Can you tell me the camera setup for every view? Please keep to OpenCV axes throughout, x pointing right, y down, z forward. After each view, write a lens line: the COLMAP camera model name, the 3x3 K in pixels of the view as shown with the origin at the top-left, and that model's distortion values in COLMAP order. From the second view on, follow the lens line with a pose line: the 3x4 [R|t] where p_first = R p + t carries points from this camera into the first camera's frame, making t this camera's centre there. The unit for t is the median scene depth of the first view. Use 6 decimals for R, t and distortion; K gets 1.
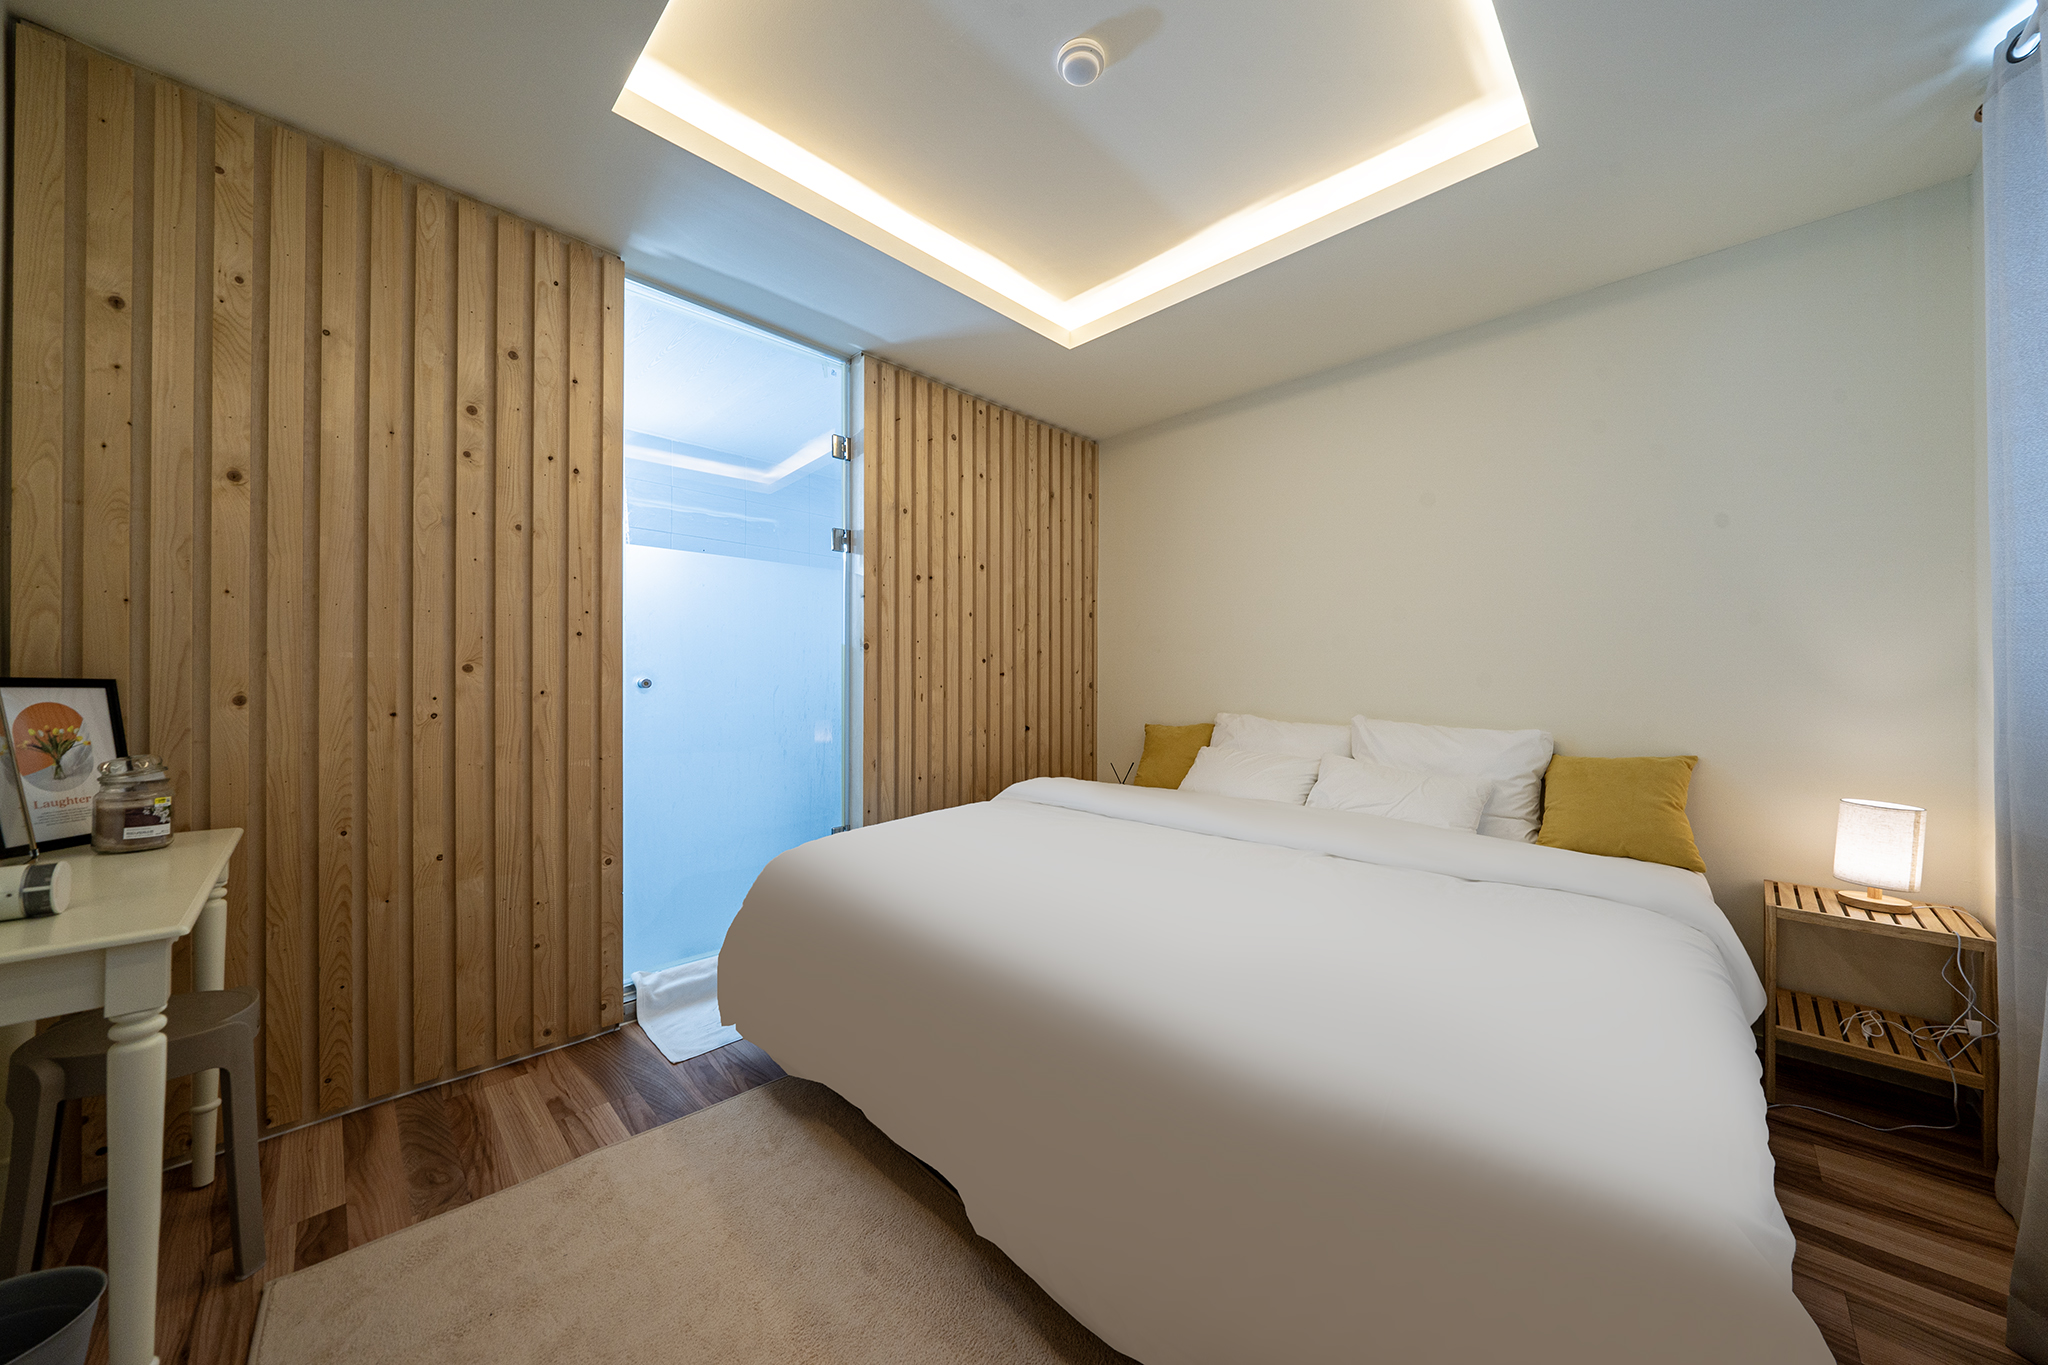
lens RADIAL K [[689.3, 0, 1027.9], [0, 689.3, 684.3], [0, 0, 1]] dist [-0.019215, -0.000228]
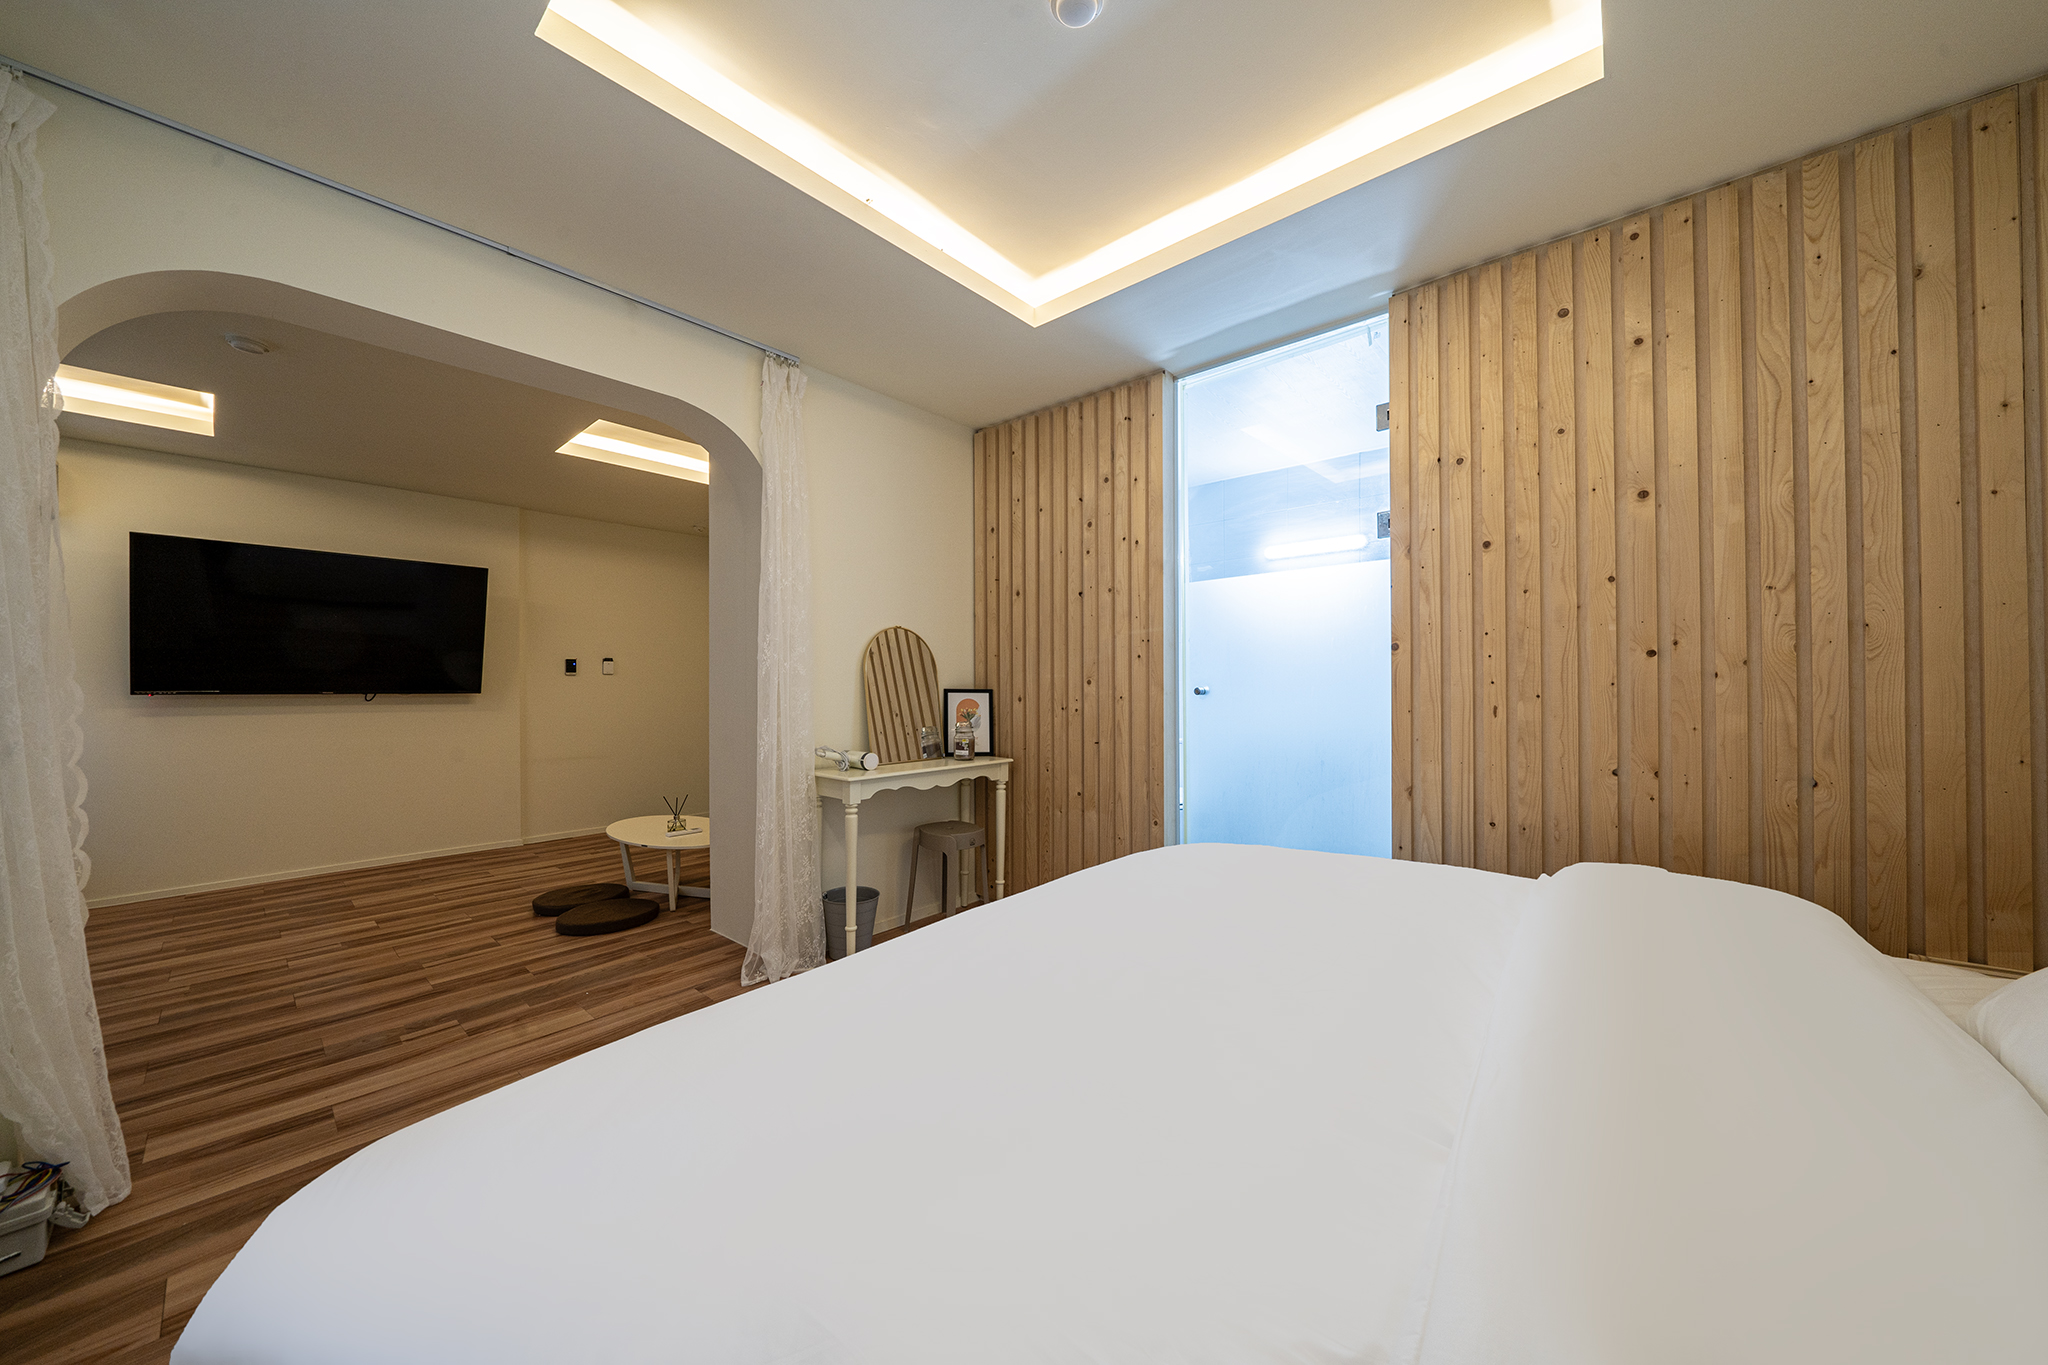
lens RADIAL K [[689.3, 0, 1027.6], [0, 689.3, 679.6], [0, 0, 1]] dist [-0.019215, -0.000228]
pose [[0.056475, -0.009626, -0.998358, 0.758299], [0.003265, 0.999950, -0.009457, -0.013541], [0.998399, -0.002725, 0.056504, 0.695821]]
